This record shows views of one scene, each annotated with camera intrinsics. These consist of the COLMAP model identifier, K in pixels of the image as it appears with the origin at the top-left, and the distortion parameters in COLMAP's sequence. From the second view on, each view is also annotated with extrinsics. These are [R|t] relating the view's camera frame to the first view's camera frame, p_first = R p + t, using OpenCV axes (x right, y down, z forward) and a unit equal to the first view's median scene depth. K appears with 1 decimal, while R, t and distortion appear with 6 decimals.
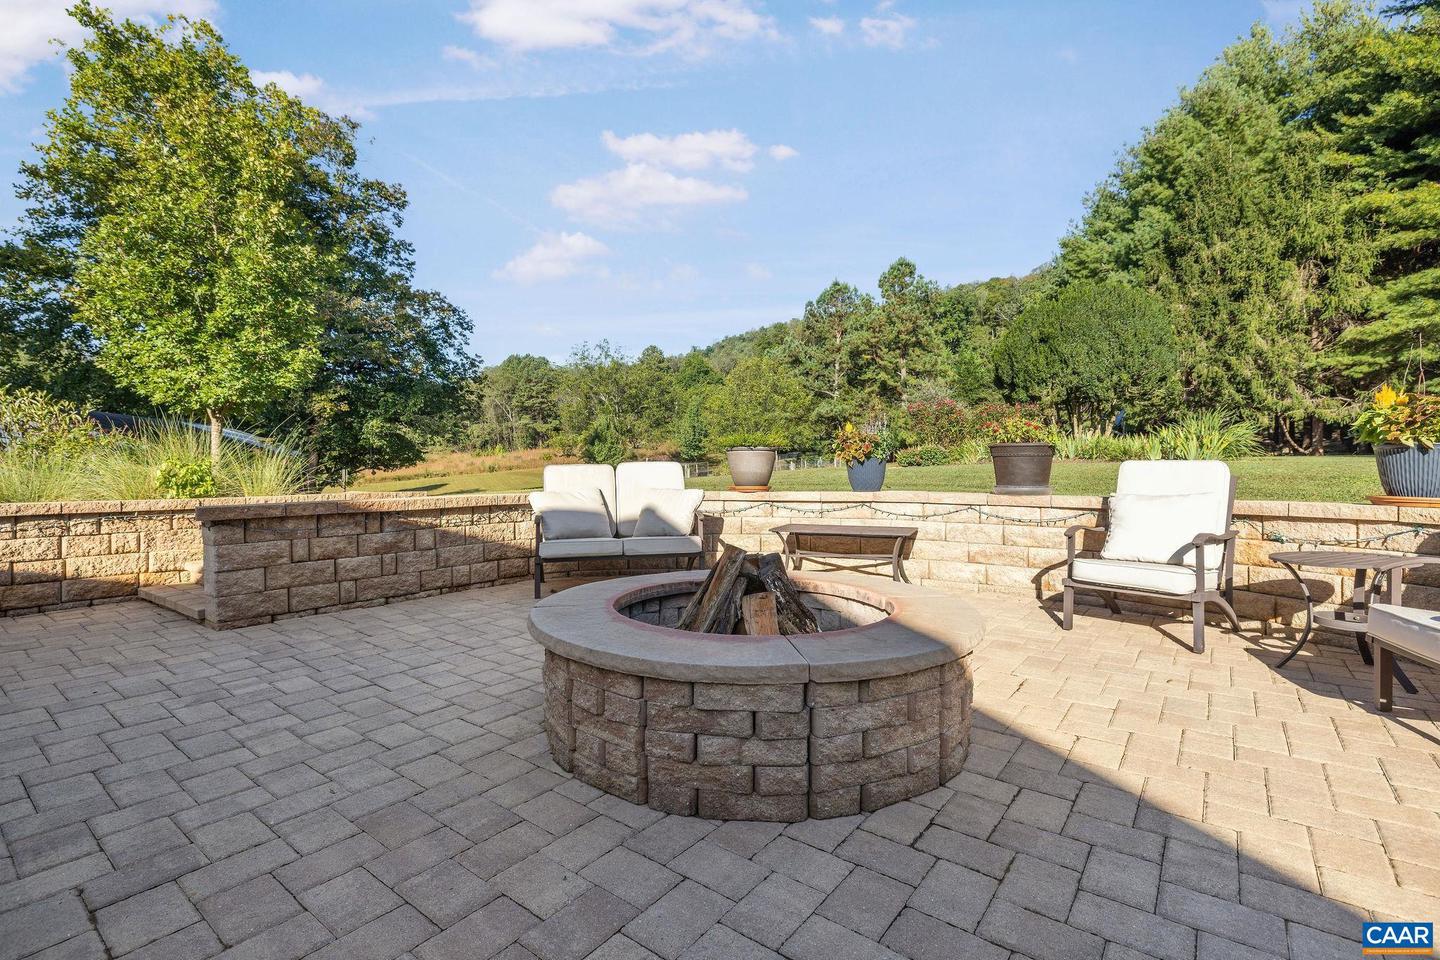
lens RADIAL K [[662.6, 0, 722.7], [0, 662.6, 468.4], [0, 0, 1]] dist [-0.002212, 0.001679]
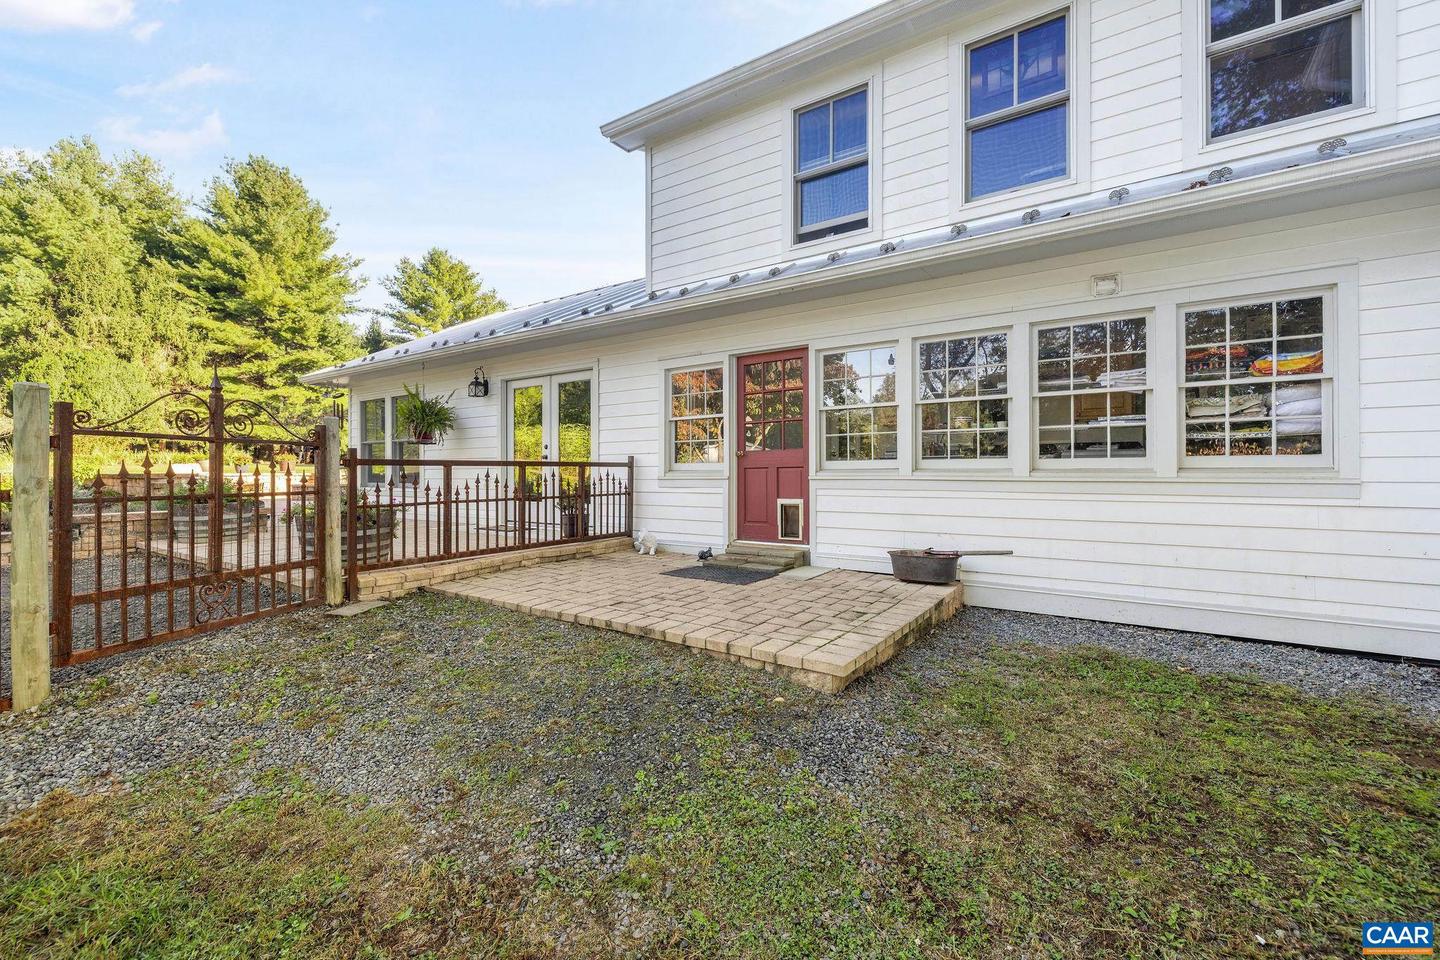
lens RADIAL K [[607.3, 0, 717.5], [0, 607.3, 475.3], [0, 0, 1]] dist [0.001839, 0.000684]
pose [[-0.050505, -0.003193, 0.998719, -0.703189], [0.002000, 0.999993, 0.003298, 0.007460], [-0.998722, 0.002164, -0.050498, -0.292441]]
